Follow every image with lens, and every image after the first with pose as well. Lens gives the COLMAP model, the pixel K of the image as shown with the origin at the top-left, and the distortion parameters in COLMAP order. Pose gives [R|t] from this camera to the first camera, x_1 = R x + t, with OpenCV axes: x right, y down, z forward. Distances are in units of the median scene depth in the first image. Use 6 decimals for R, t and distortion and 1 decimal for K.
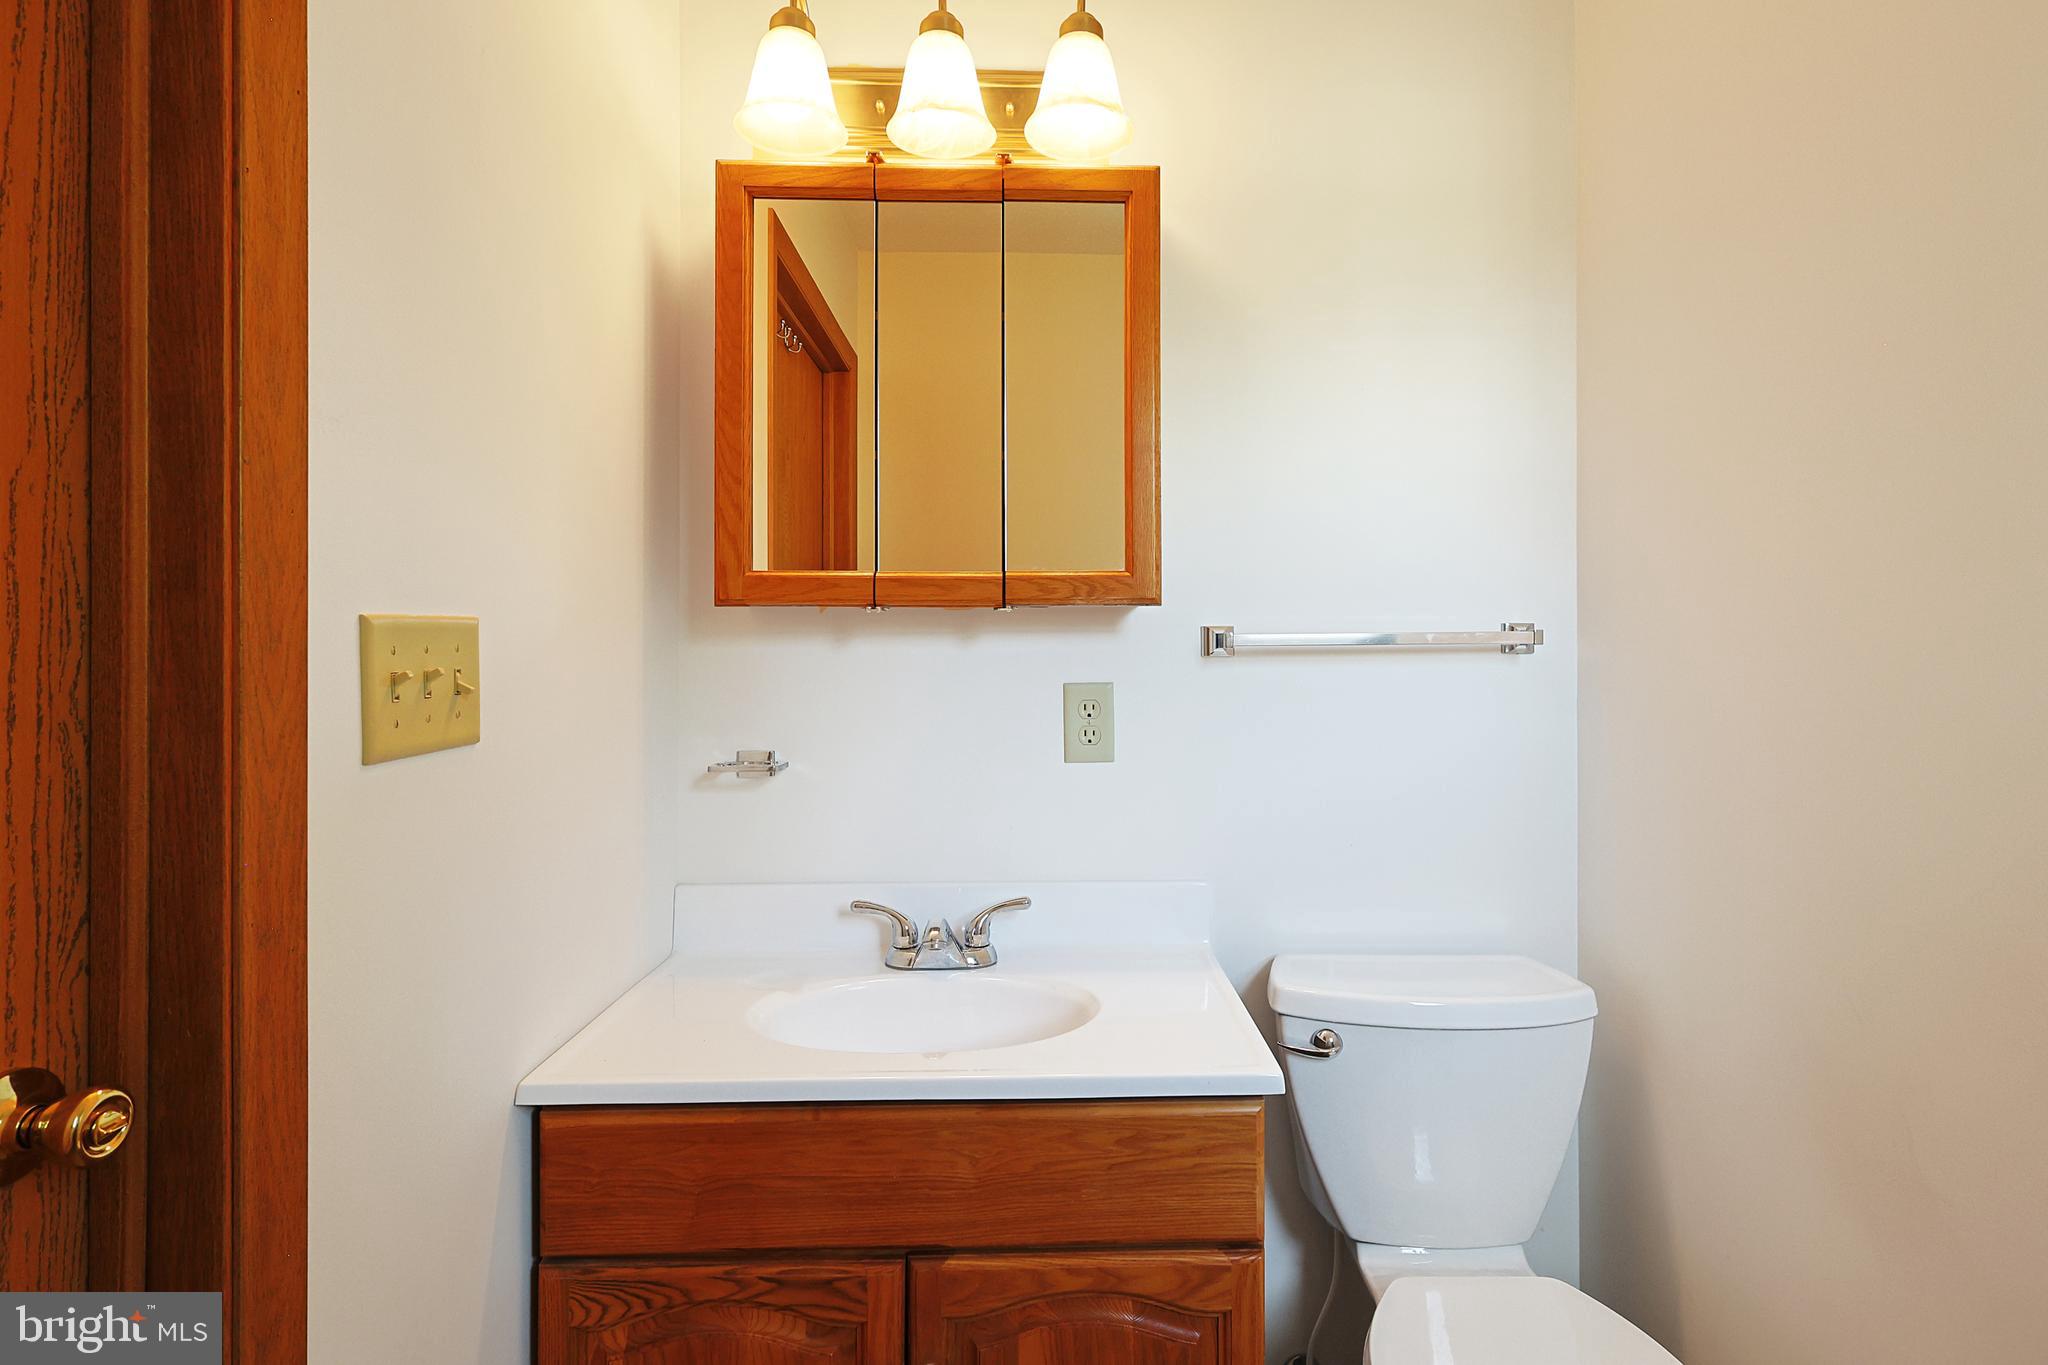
lens RADIAL K [[1031.7, 0, 1066.5], [0, 1031.7, 657.8], [0, 0, 1]] dist [-0.001523, 0.000225]
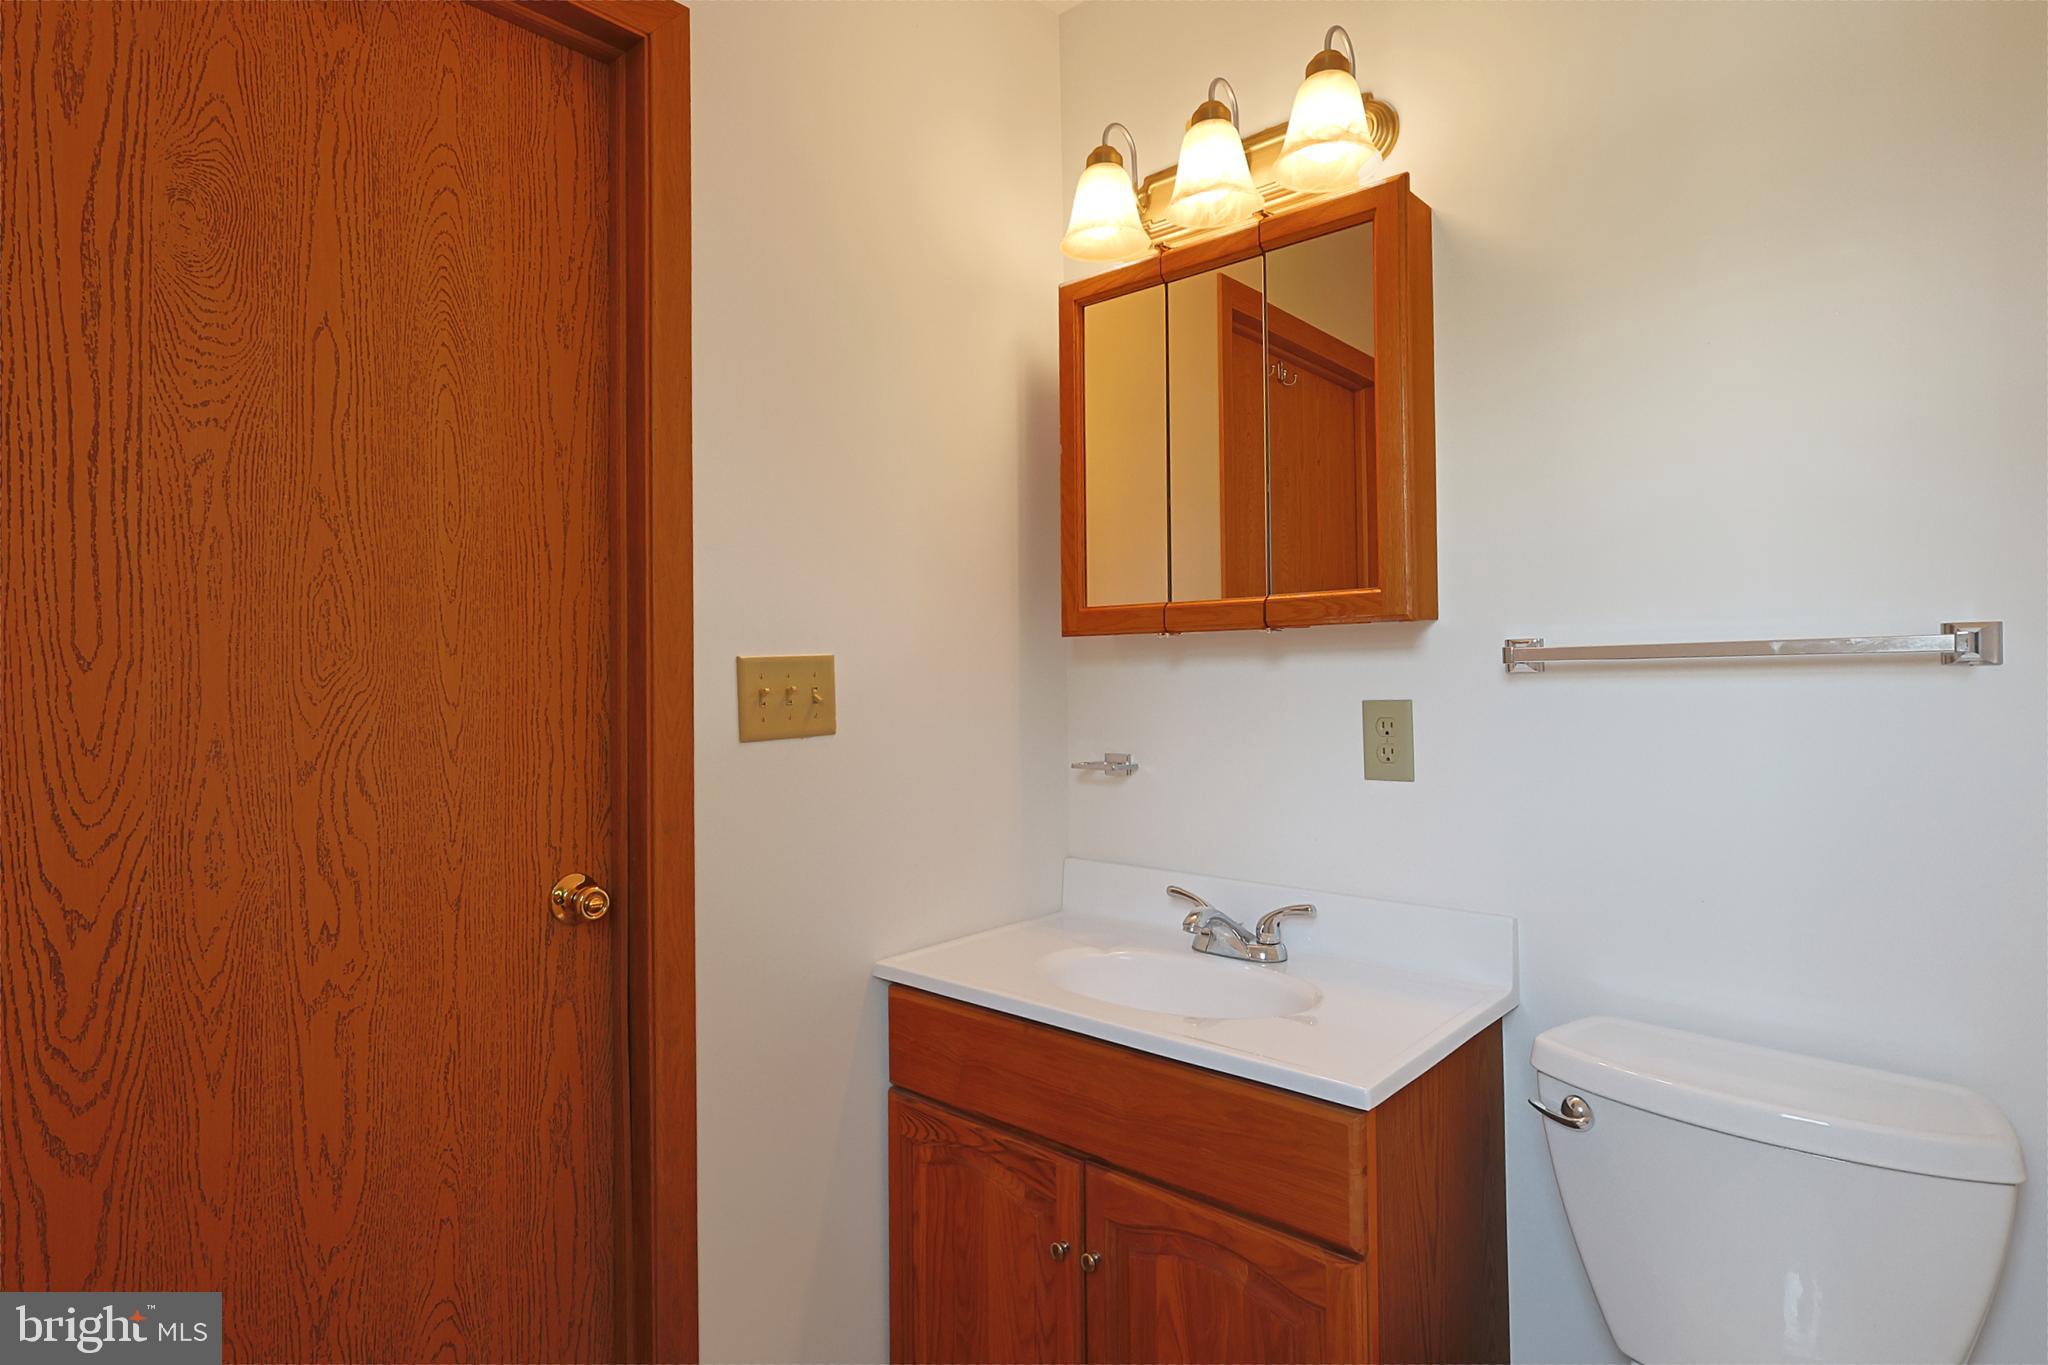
lens RADIAL K [[1106.8, 0, 1032.1], [0, 1106.8, 668.6], [0, 0, 1]] dist [-0.000729, 0.000222]
pose [[0.717704, -0.010000, -0.696276, 0.733635], [0.008987, 0.999947, -0.005097, -0.005420], [0.696290, -0.002599, 0.717756, -0.000111]]
